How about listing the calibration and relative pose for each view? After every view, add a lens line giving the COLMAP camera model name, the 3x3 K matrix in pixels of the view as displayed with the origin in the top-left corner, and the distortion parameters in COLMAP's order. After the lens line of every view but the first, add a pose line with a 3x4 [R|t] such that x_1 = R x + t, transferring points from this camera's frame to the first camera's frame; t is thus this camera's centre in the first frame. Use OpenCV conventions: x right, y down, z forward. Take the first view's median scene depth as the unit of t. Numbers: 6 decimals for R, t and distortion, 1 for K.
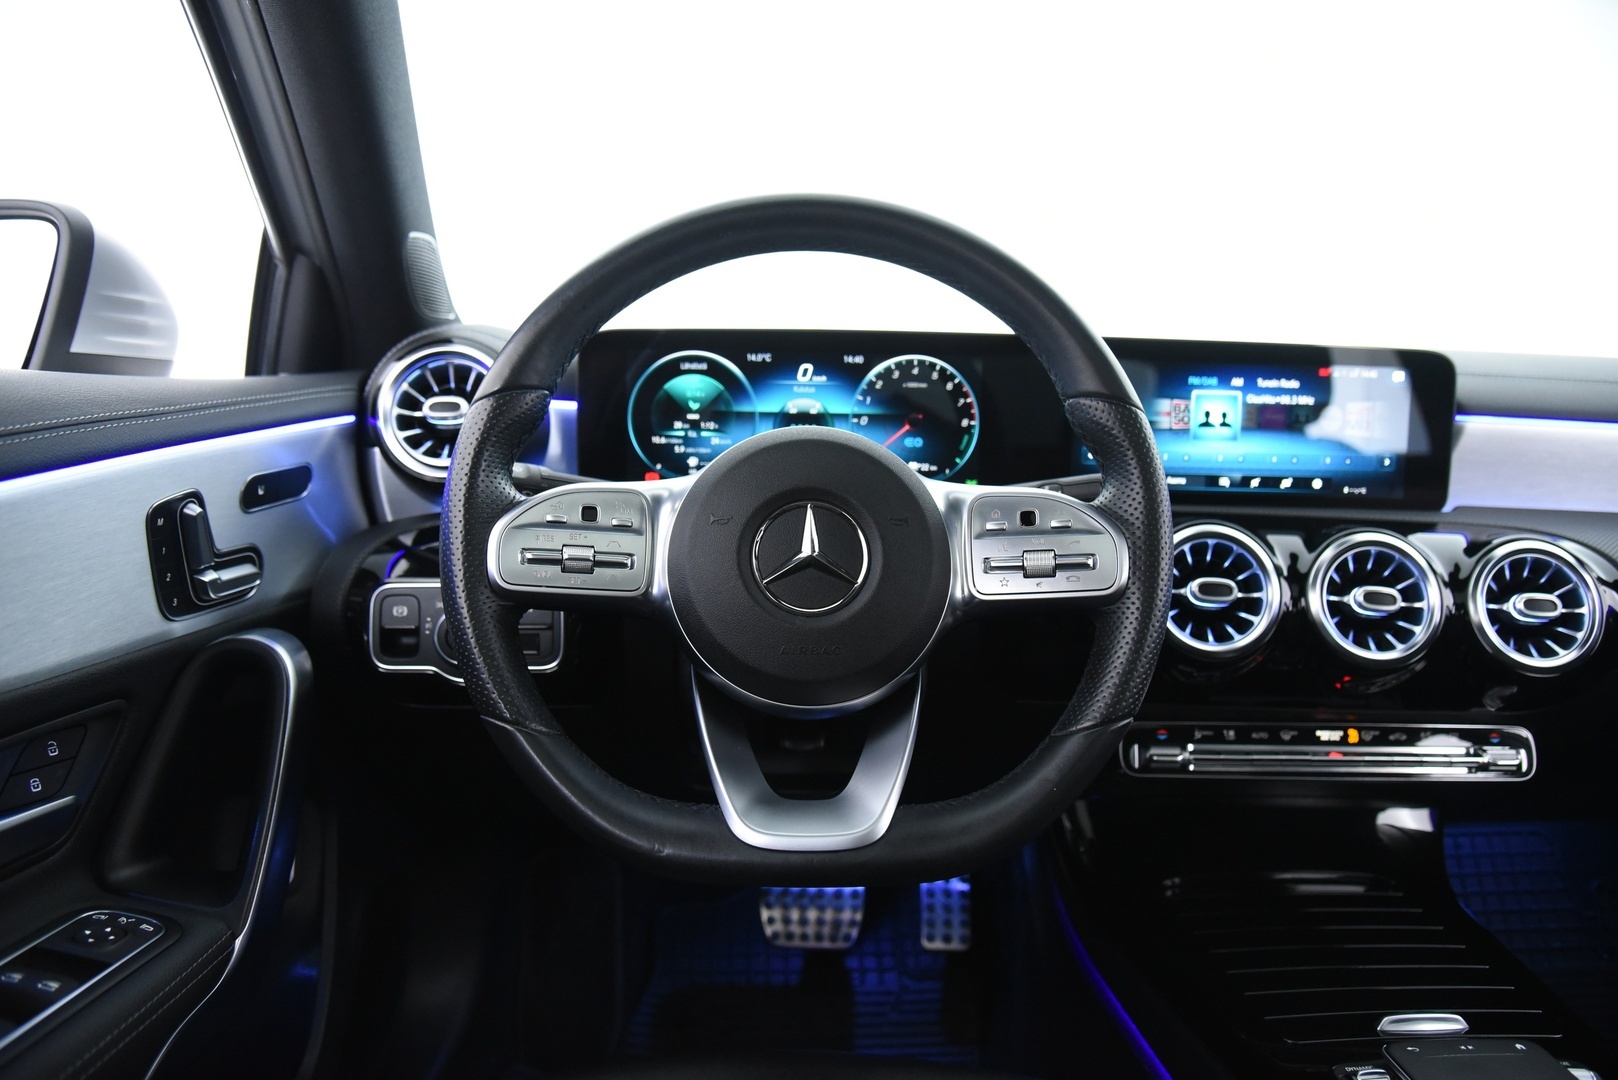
lens RADIAL K [[1117.3, 0, 780.6], [0, 1117.3, 553.0], [0, 0, 1]] dist [-0.089776, 0.030819]
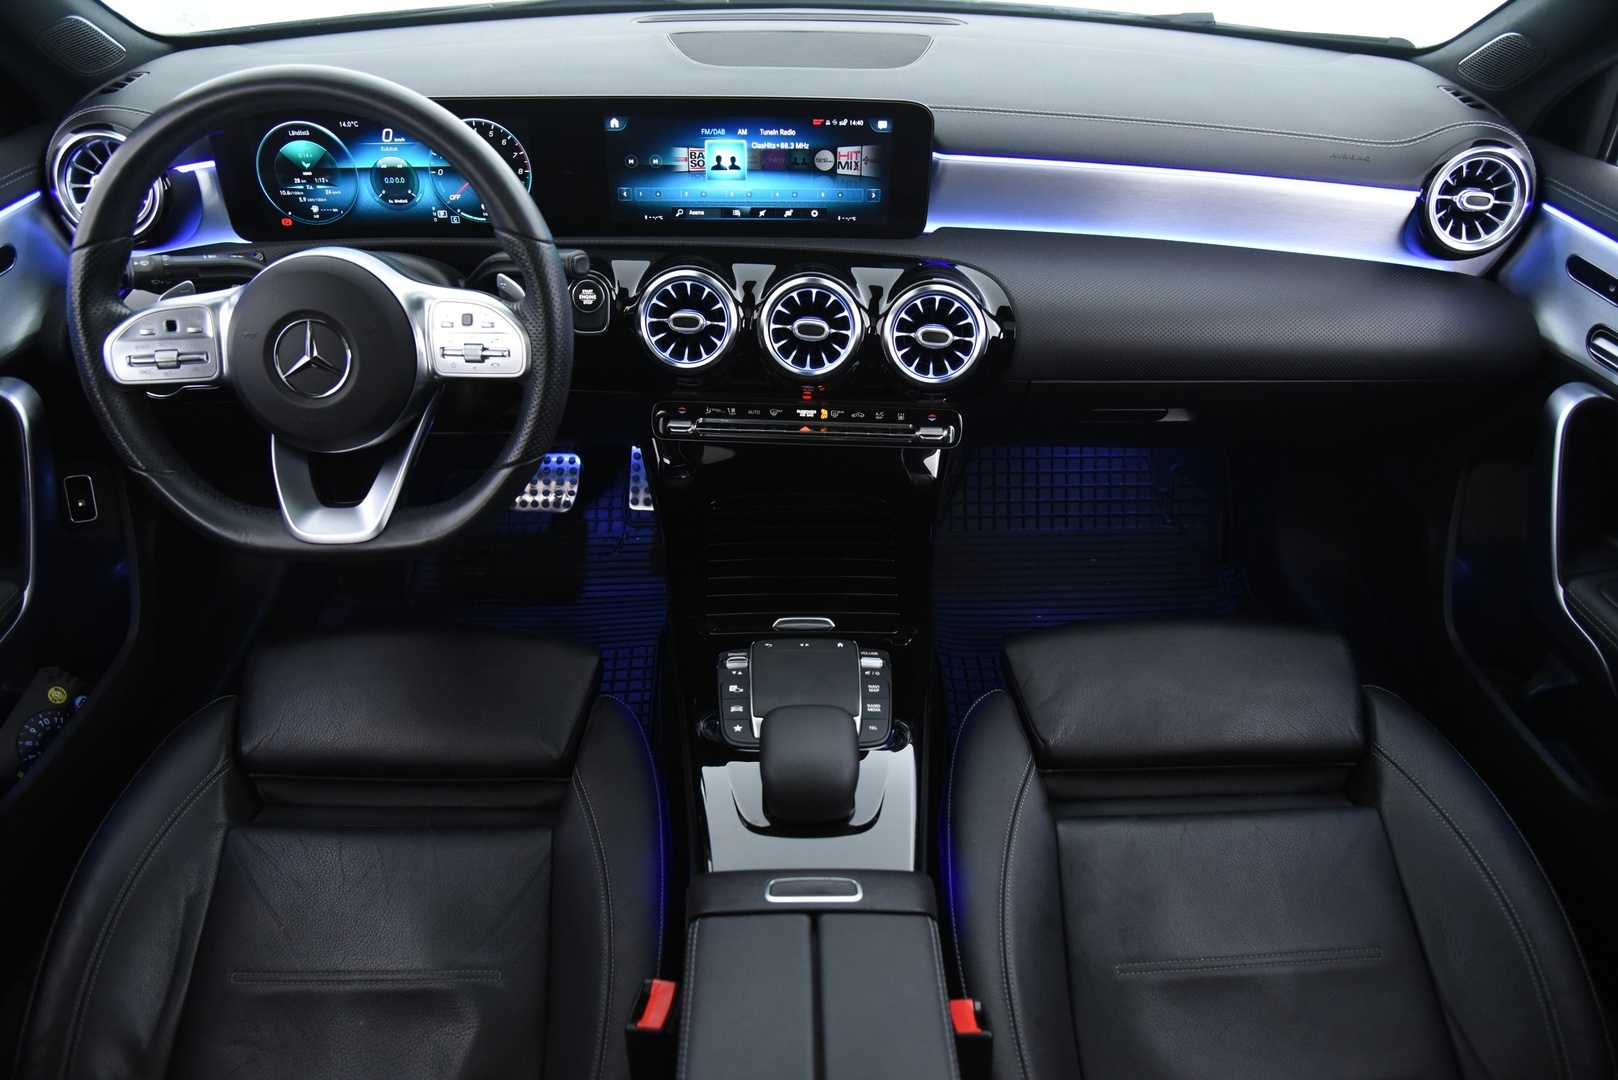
lens RADIAL K [[1117.3, 0, 757.7], [0, 1117.3, 545.3], [0, 0, 1]] dist [-0.089776, 0.030819]
pose [[0.999676, -0.004061, -0.025138, 0.462958], [0.015156, 0.888180, 0.459245, -0.309433], [0.020462, -0.459477, 0.887954, -0.283465]]
